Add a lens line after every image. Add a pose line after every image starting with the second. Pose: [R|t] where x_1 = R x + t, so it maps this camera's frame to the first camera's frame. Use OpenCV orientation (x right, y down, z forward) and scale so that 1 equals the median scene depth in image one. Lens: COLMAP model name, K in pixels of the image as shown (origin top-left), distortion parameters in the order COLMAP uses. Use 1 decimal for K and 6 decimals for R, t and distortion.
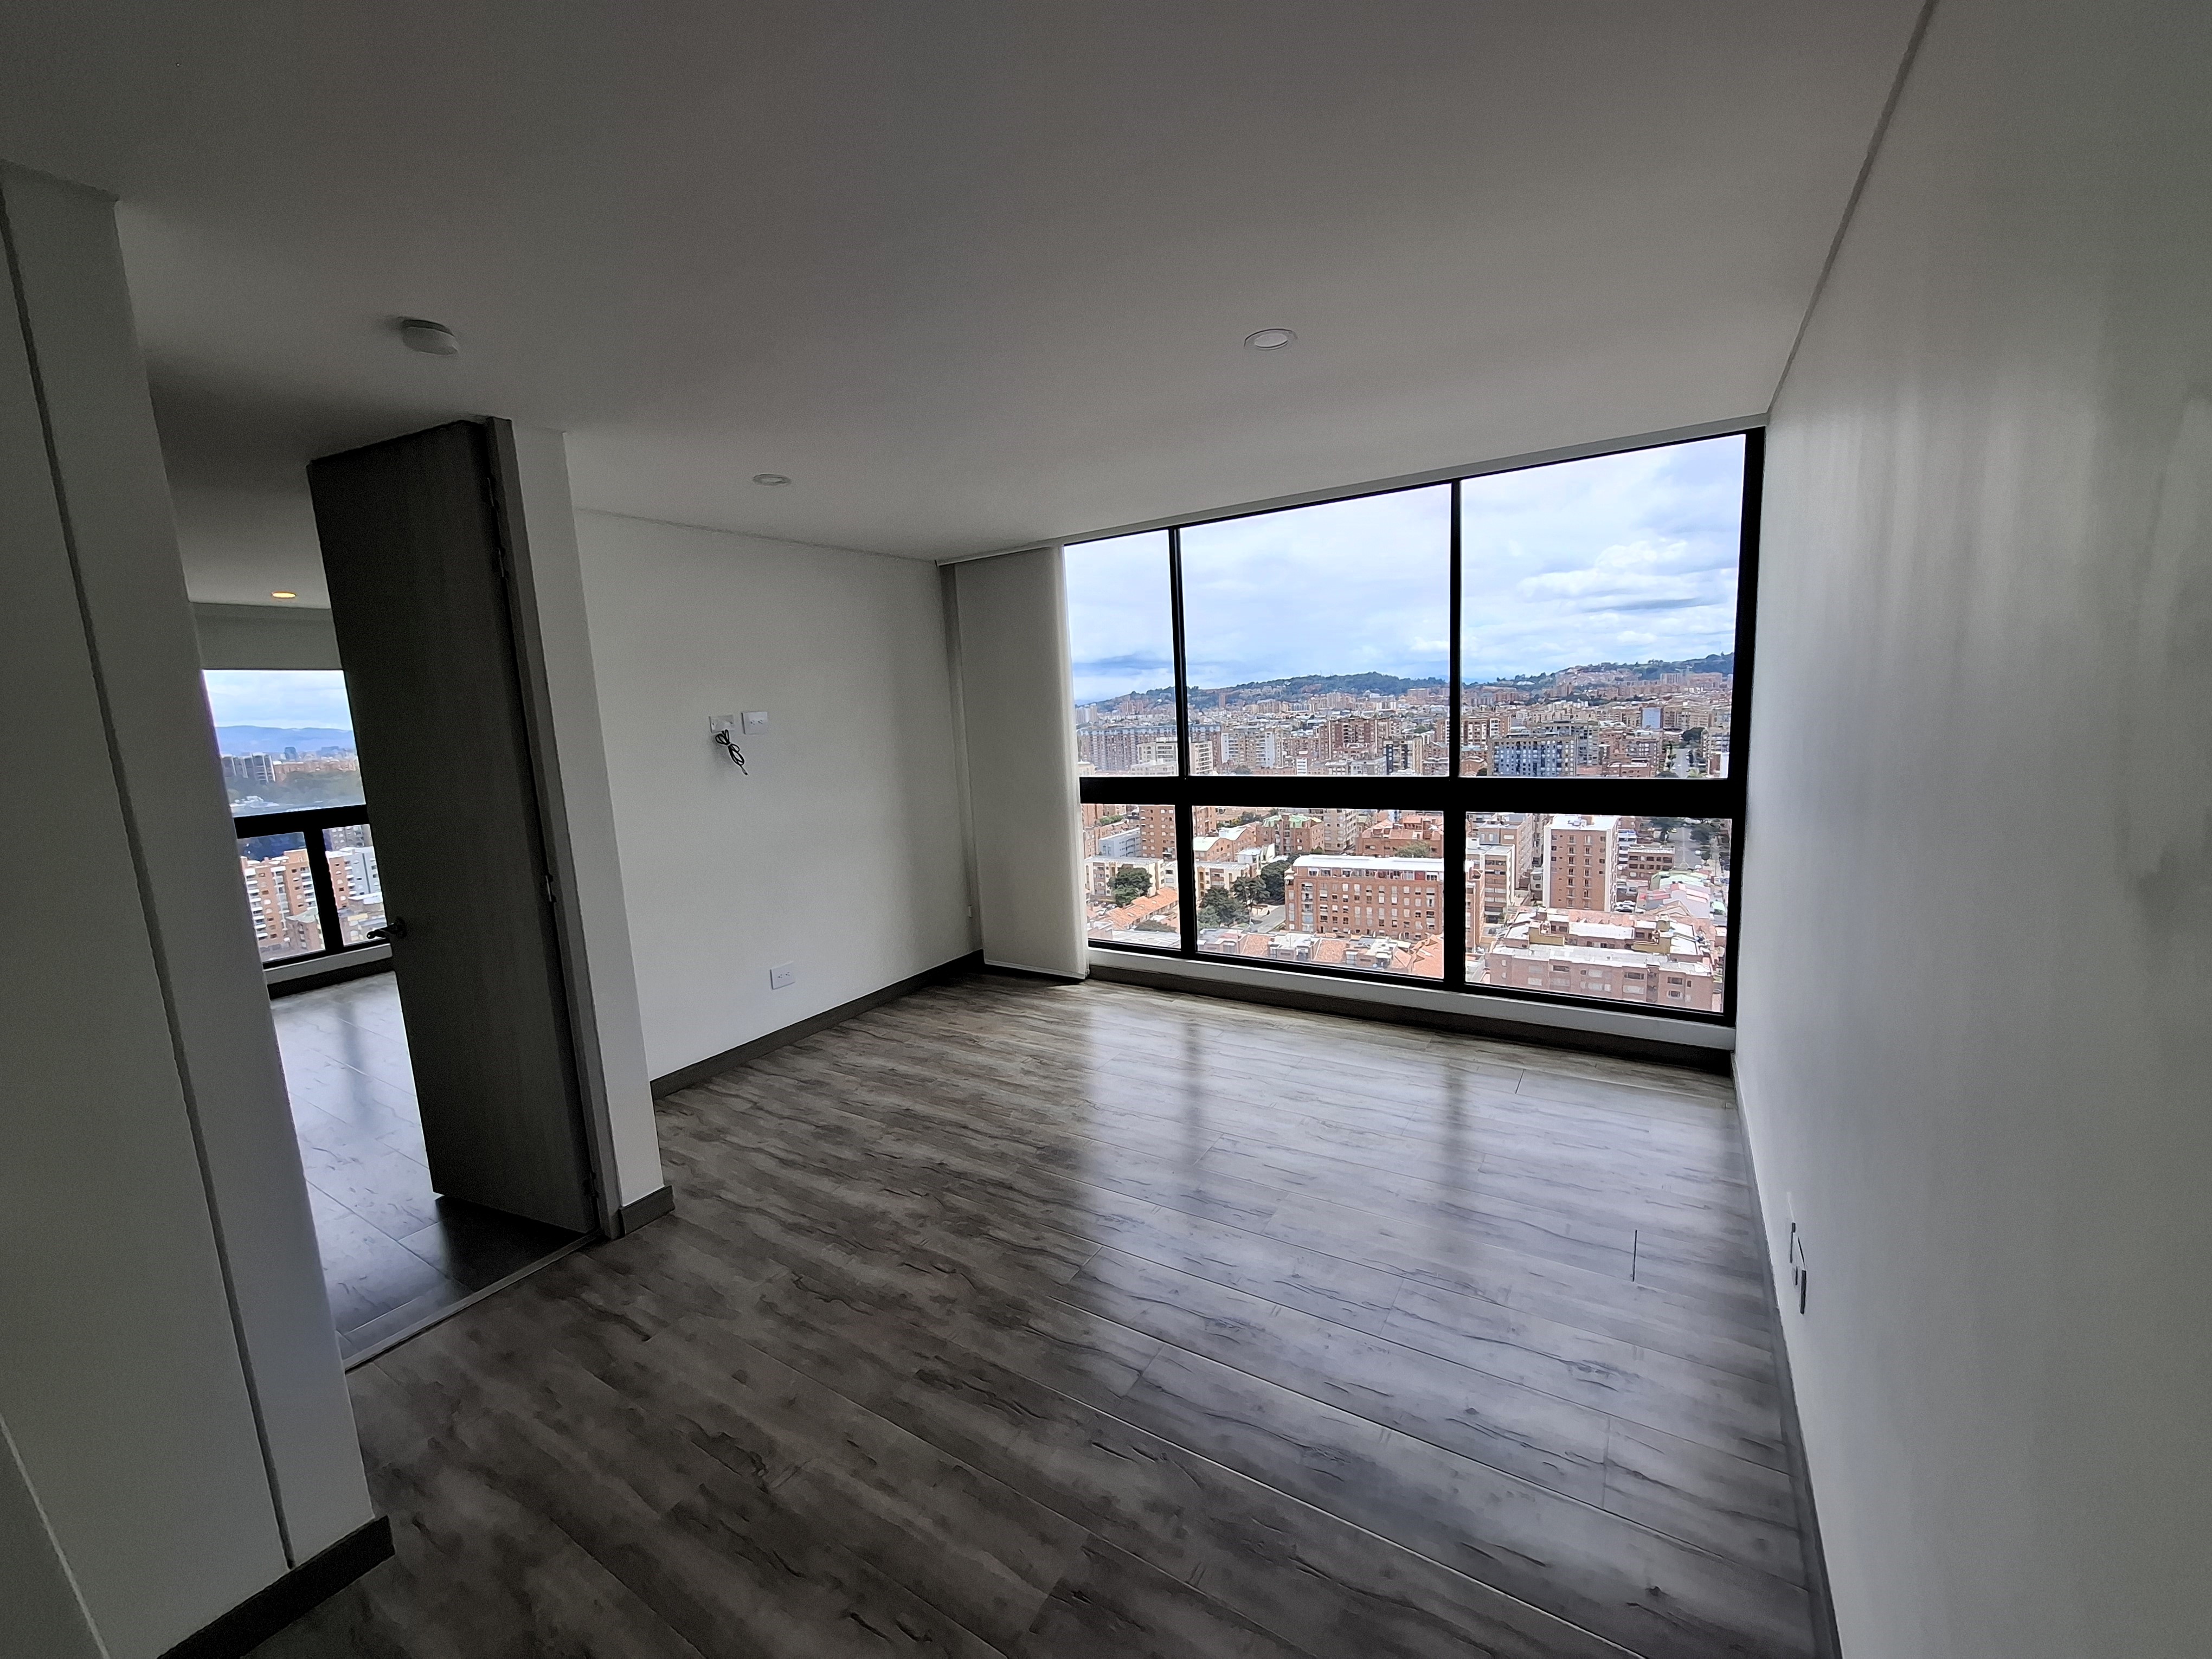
lens RADIAL K [[876.2, 0, 1122.5], [0, 876.2, 828.2], [0, 0, 1]] dist [-0.006935, 0.003826]
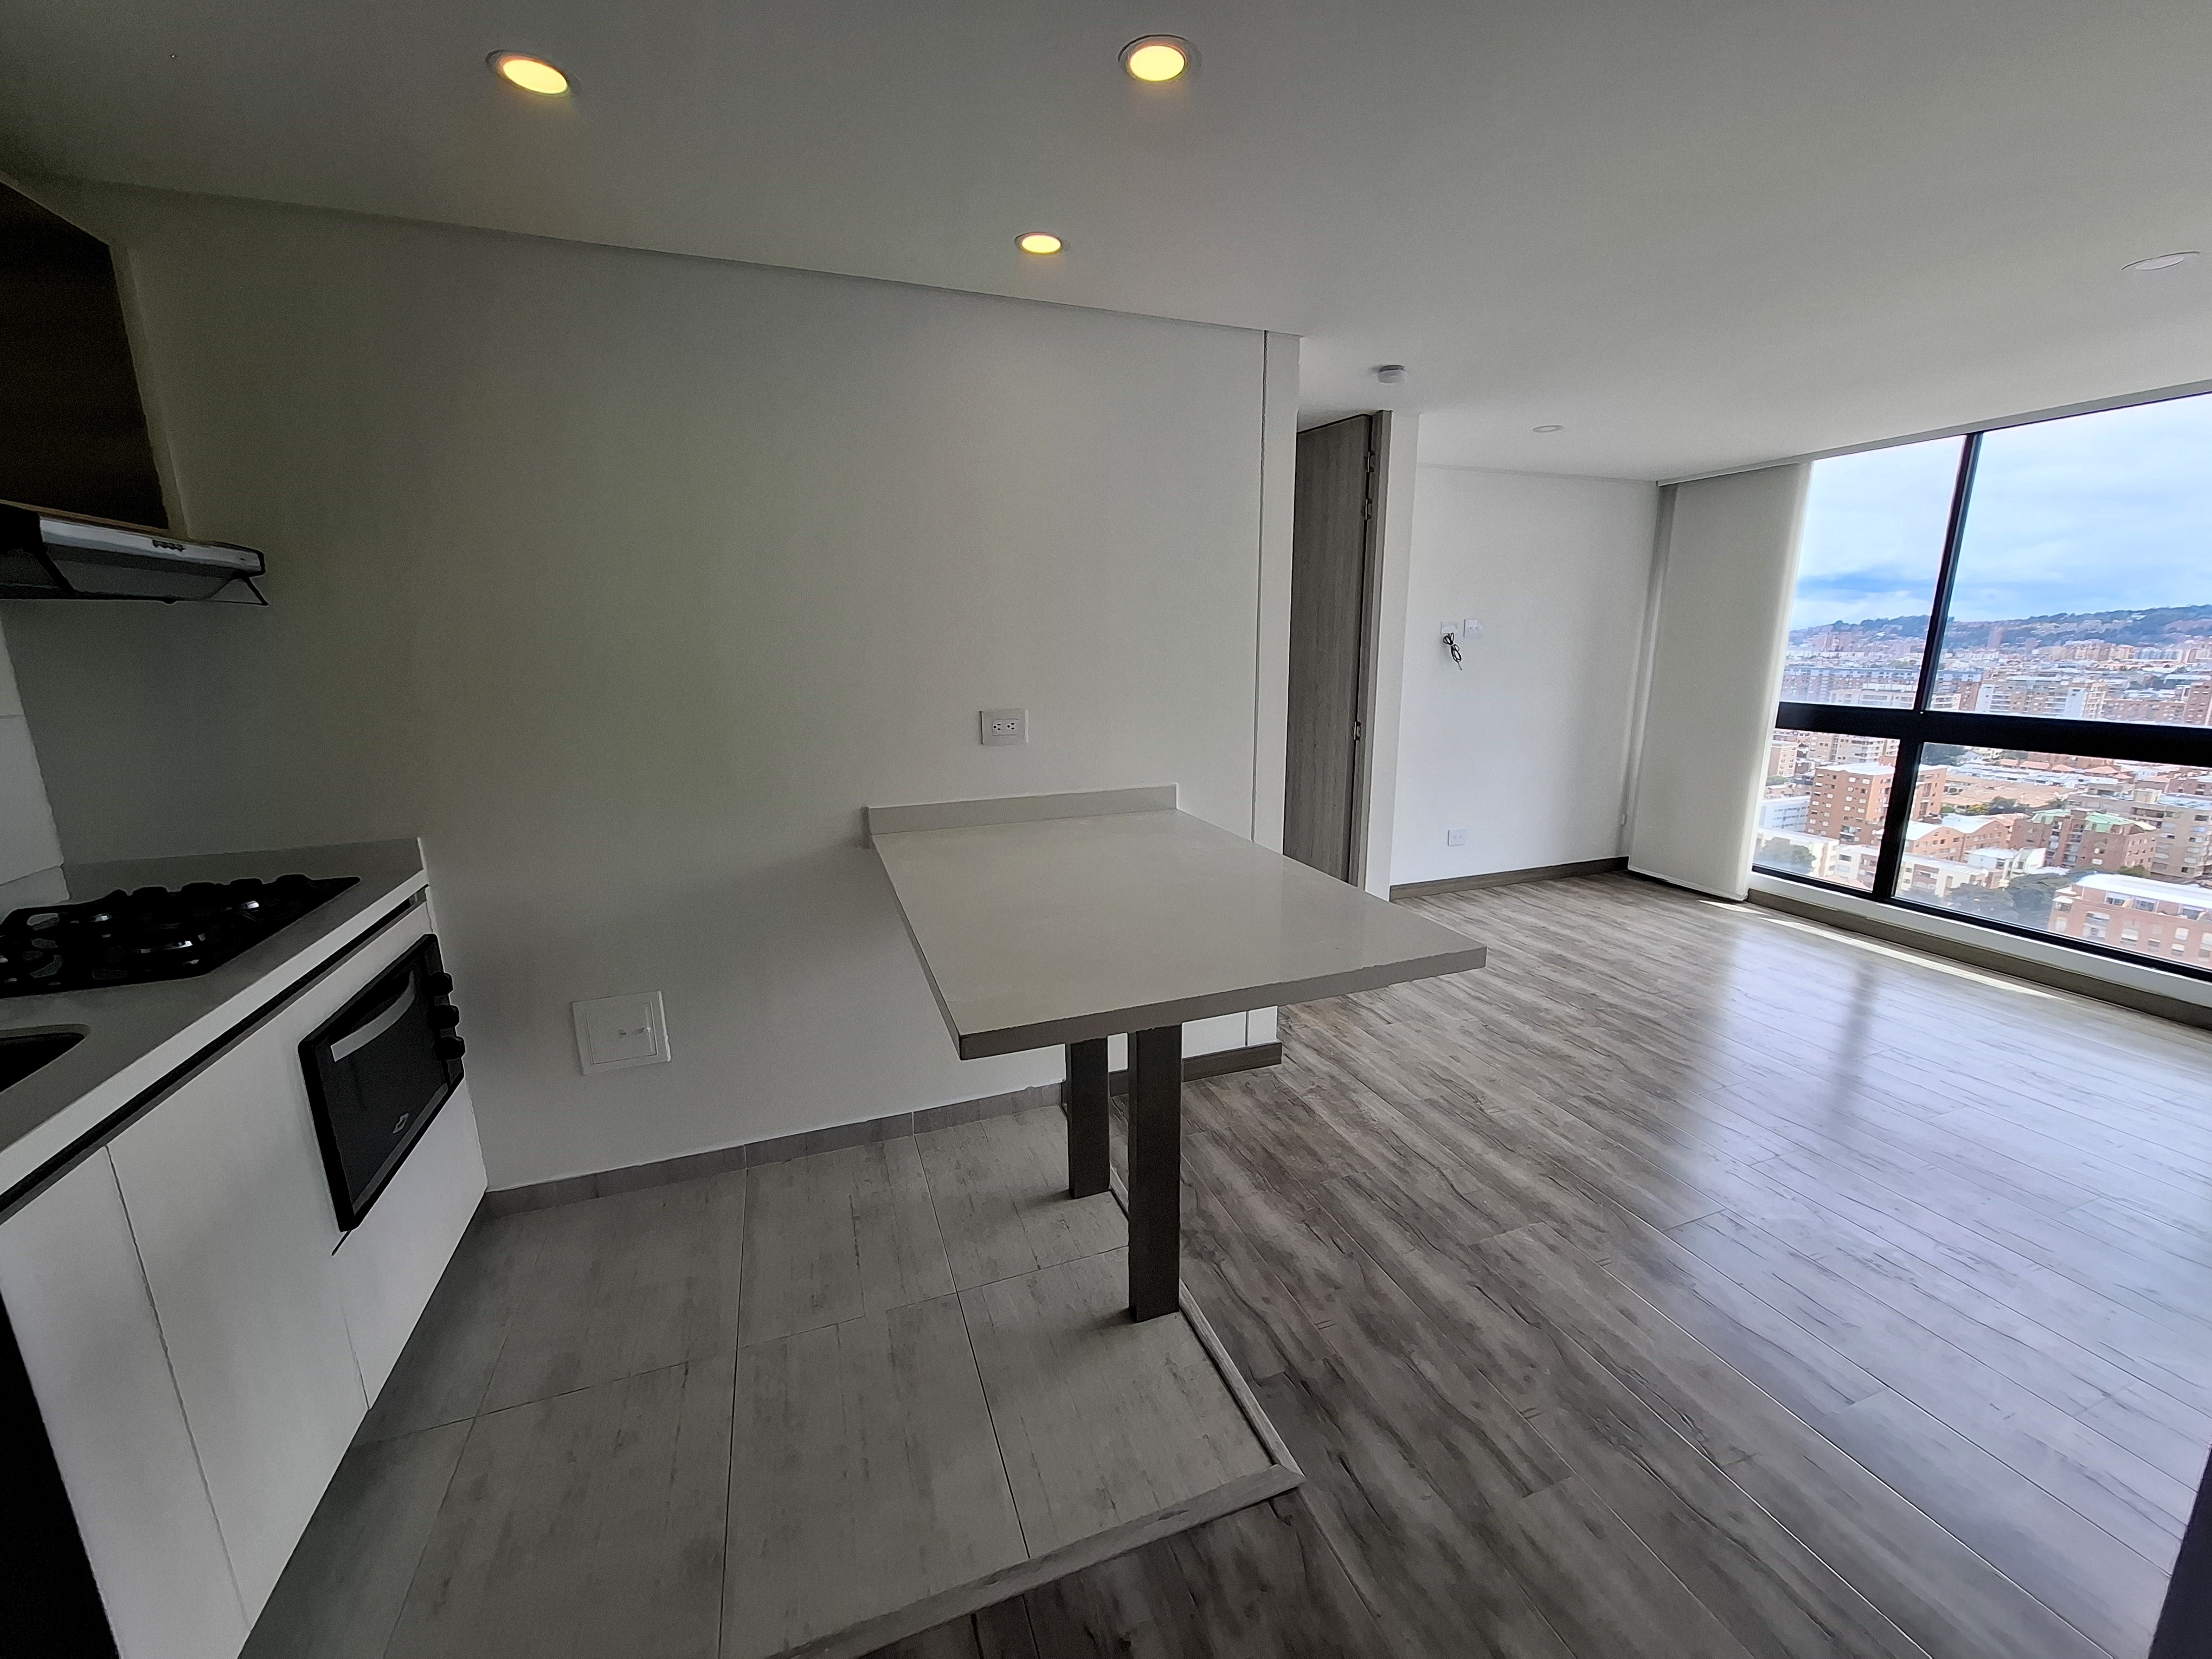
lens RADIAL K [[885.5, 0, 1121.0], [0, 885.5, 830.2], [0, 0, 1]] dist [-0.002337, 0.000323]
pose [[0.791326, 0.176854, -0.585256, -0.036681], [-0.122402, 0.983696, 0.131756, 0.058559], [0.599016, -0.032626, 0.800072, -0.318169]]
